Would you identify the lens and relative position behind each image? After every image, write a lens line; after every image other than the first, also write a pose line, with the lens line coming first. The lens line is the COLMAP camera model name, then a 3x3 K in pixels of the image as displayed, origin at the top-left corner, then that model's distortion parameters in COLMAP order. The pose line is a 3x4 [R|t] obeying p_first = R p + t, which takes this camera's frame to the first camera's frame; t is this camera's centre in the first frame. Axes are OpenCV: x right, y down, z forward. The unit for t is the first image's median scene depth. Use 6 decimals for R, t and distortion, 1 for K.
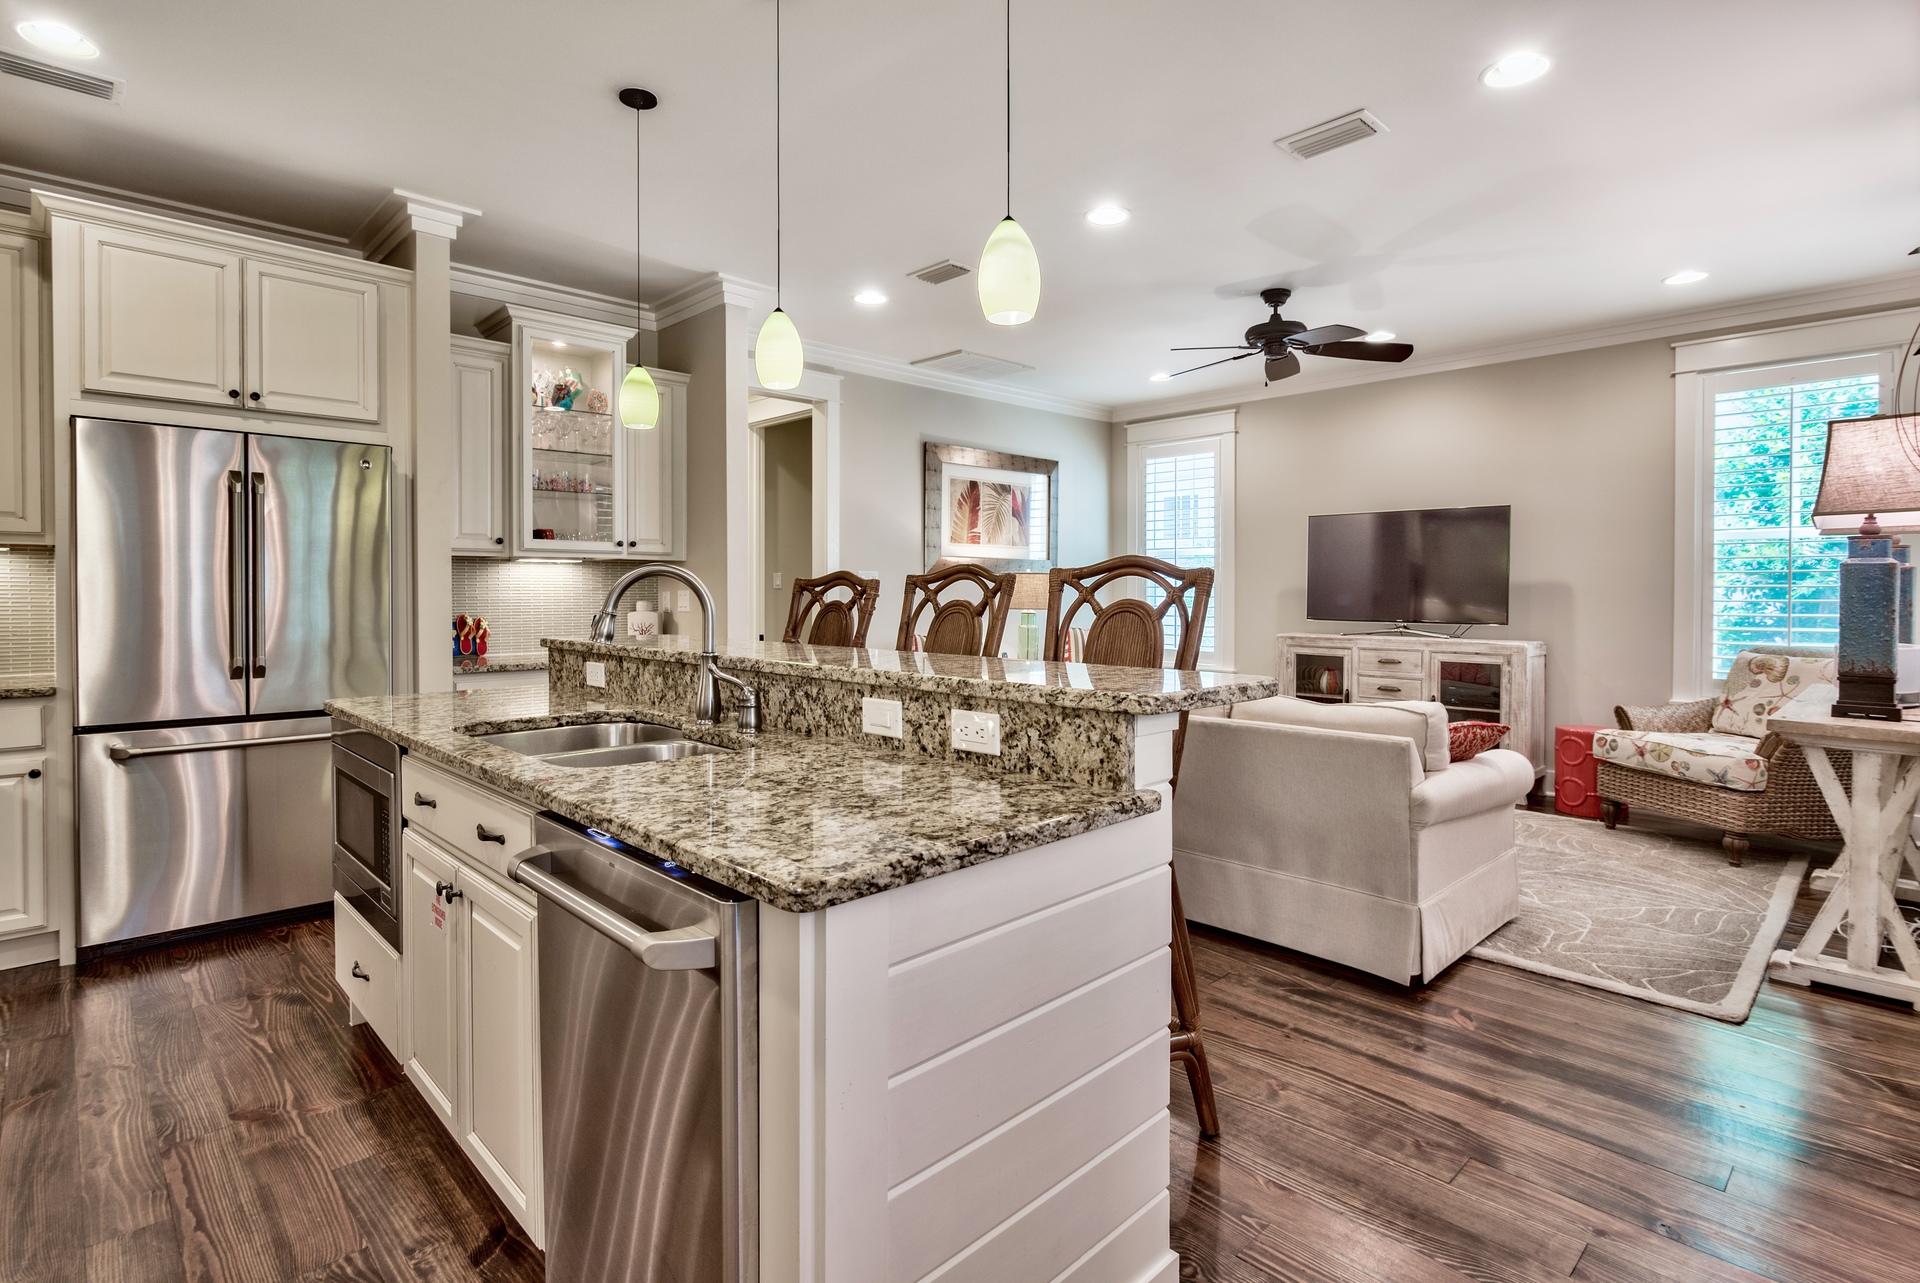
lens RADIAL K [[956.3, 0, 953.4], [0, 956.3, 596.2], [0, 0, 1]] dist [-0.001732, -0.000093]
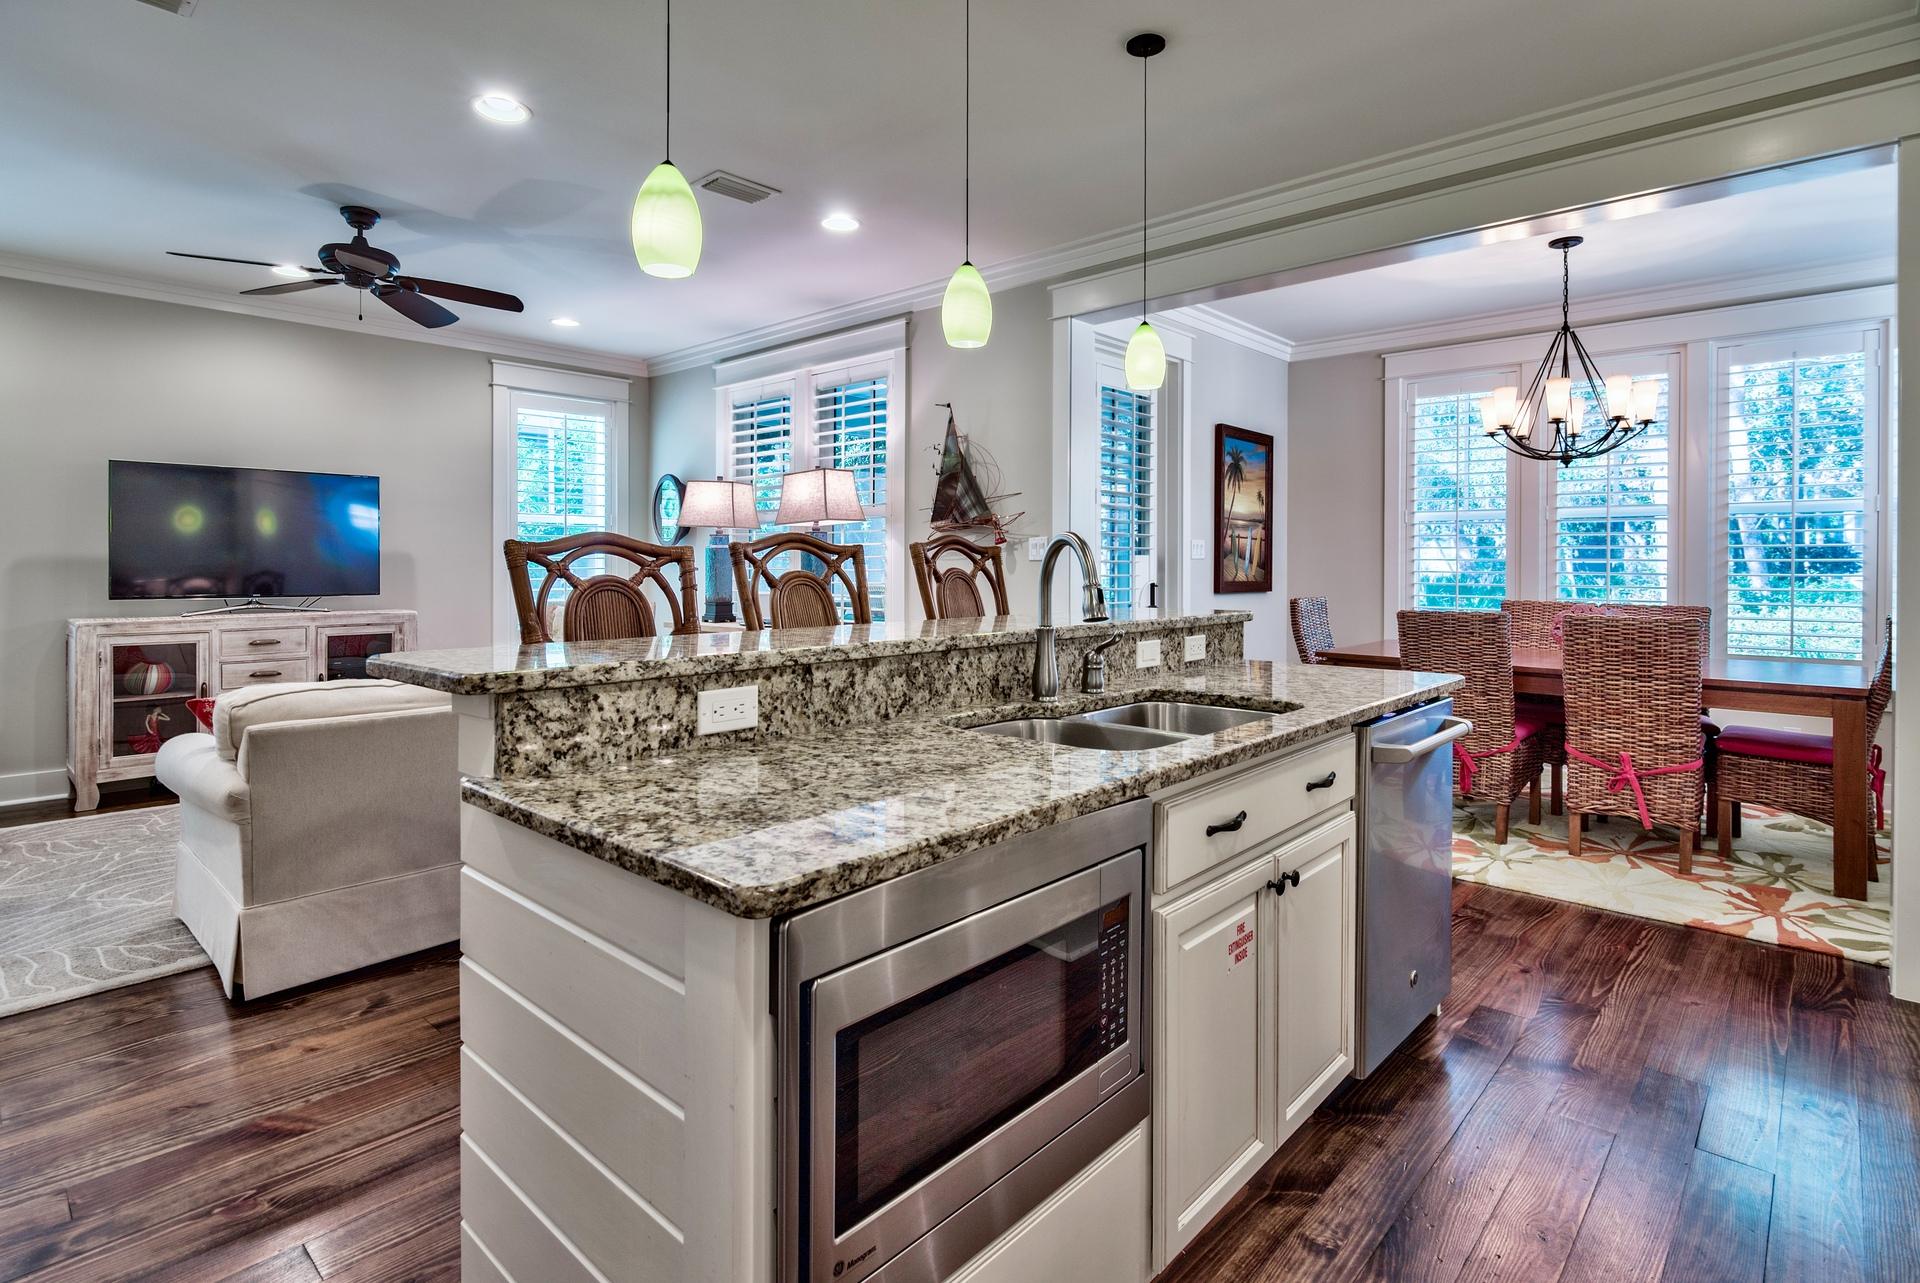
lens RADIAL K [[961.7, 0, 954.6], [0, 961.7, 560.9], [0, 0, 1]] dist [-0.002351, 0.000252]
pose [[-0.063070, 0.000282, 0.998009, -1.024202], [0.005225, 0.999986, 0.000048, -0.005652], [-0.997995, 0.005218, -0.063070, 0.975423]]
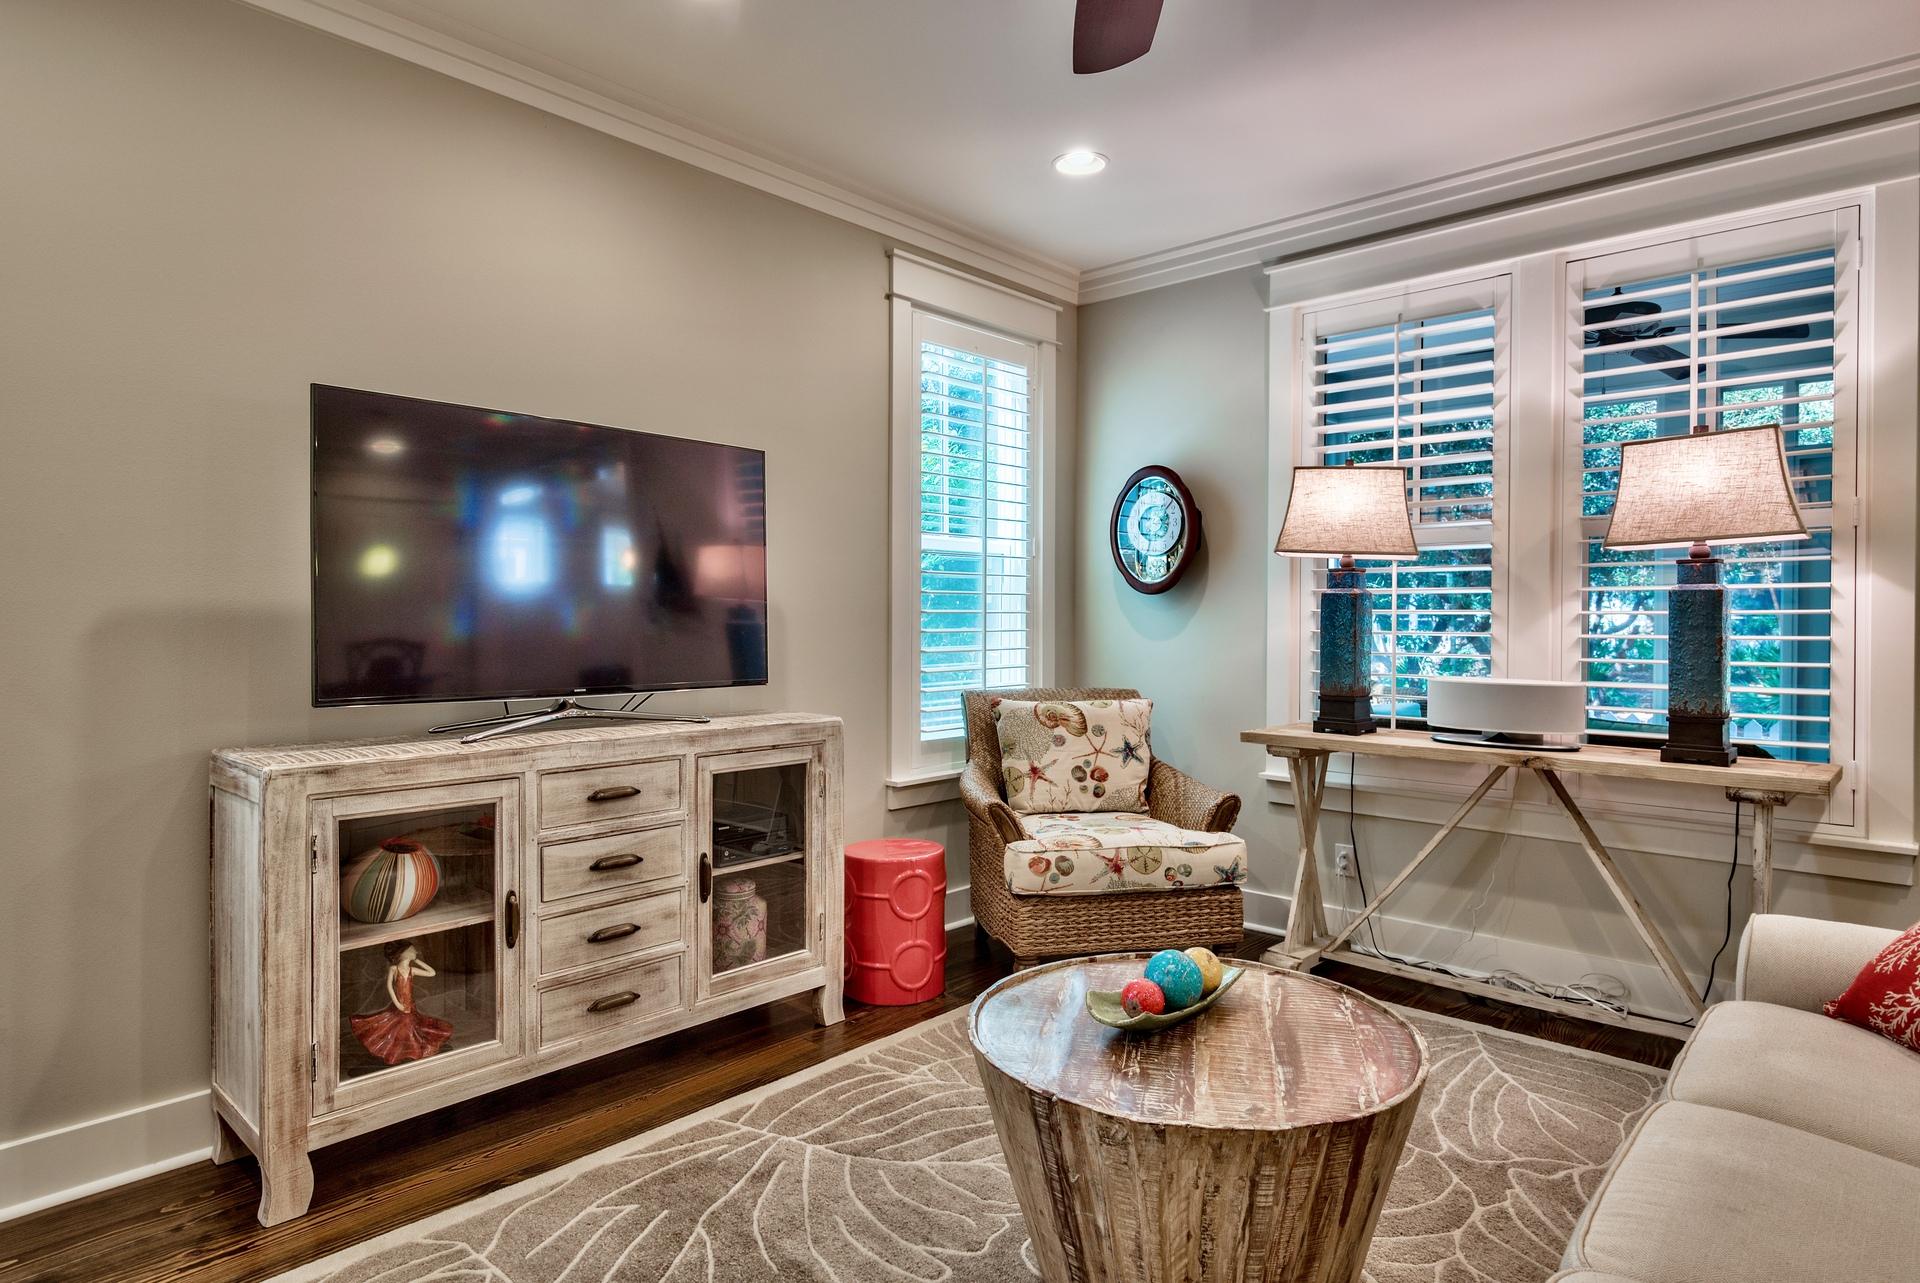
lens RADIAL K [[1072.4, 0, 960.0], [0, 1072.4, 626.5], [0, 0, 1]] dist [0.002653, -0.000597]
pose [[-0.062222, -0.010268, 0.998009, -0.003048], [0.002937, 0.999941, 0.010471, -0.014403], [-0.998058, 0.003583, -0.062189, 1.999866]]
